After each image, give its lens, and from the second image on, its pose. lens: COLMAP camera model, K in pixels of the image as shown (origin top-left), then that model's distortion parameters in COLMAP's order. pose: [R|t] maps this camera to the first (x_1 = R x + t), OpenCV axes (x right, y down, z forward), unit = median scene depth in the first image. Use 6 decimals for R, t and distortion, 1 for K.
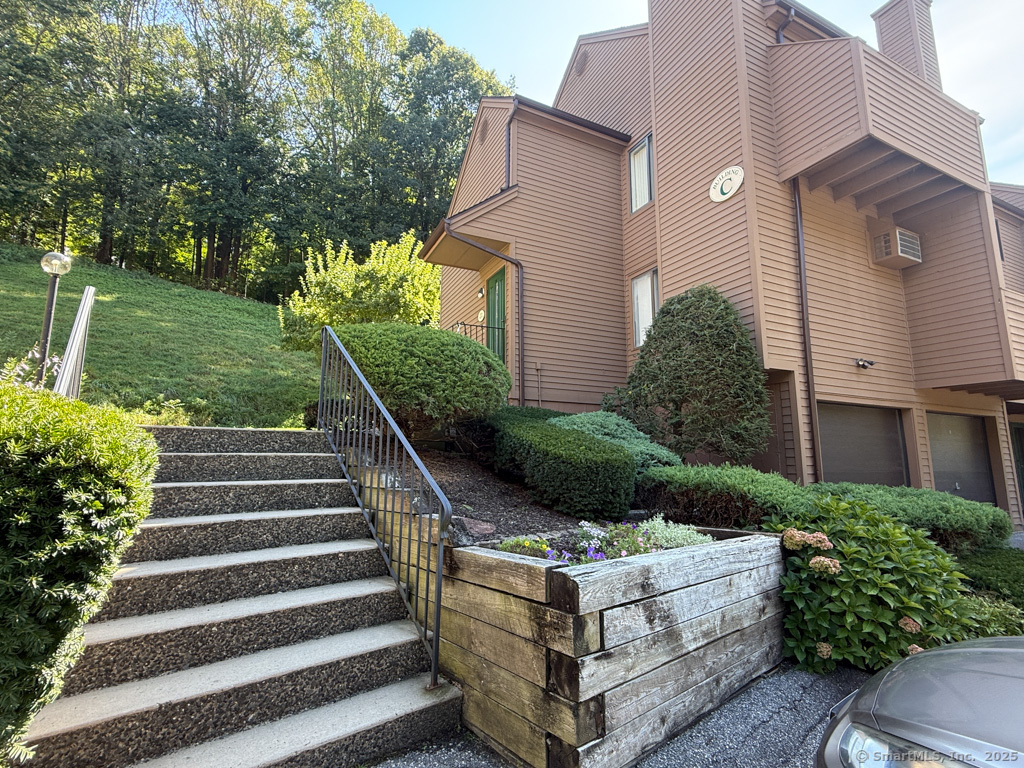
lens RADIAL K [[480.8, 0, 510.8], [0, 480.8, 381.8], [0, 0, 1]] dist [-0.001166, -0.001512]
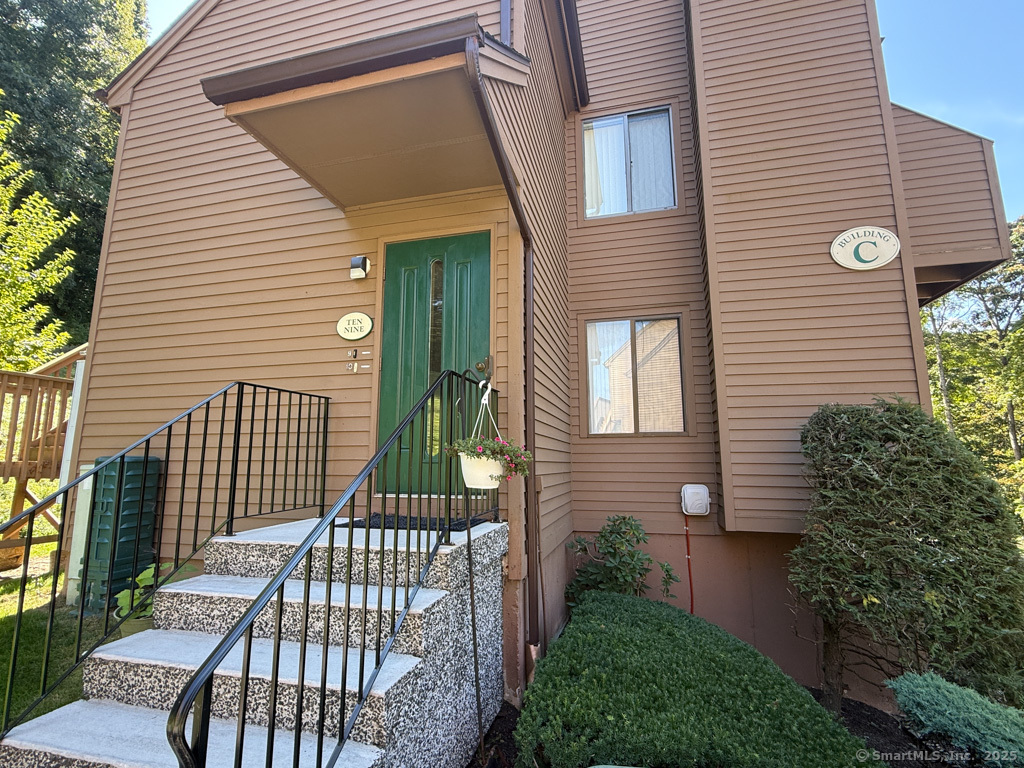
lens RADIAL K [[480.8, 0, 513.0], [0, 480.8, 389.0], [0, 0, 1]] dist [-0.001166, -0.001512]
pose [[0.643806, 0.112760, 0.756835, -0.363652], [-0.114531, 0.992141, -0.050392, -0.112157], [-0.756569, -0.054238, 0.651660, 0.886289]]
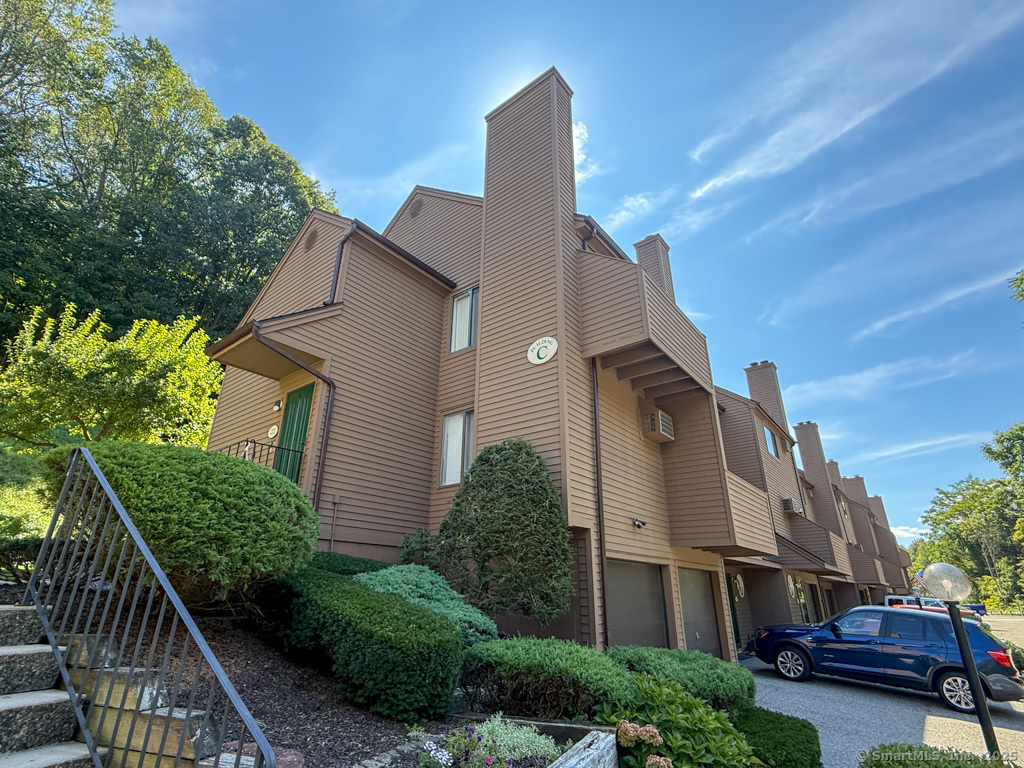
lens RADIAL K [[493.6, 0, 505.2], [0, 493.6, 385.3], [0, 0, 1]] dist [-0.000253, 0.000805]
pose [[0.903077, 0.171163, 0.393898, -0.066079], [-0.074477, 0.965669, -0.248869, -0.038533], [-0.422972, 0.195412, 0.884821, 0.033285]]
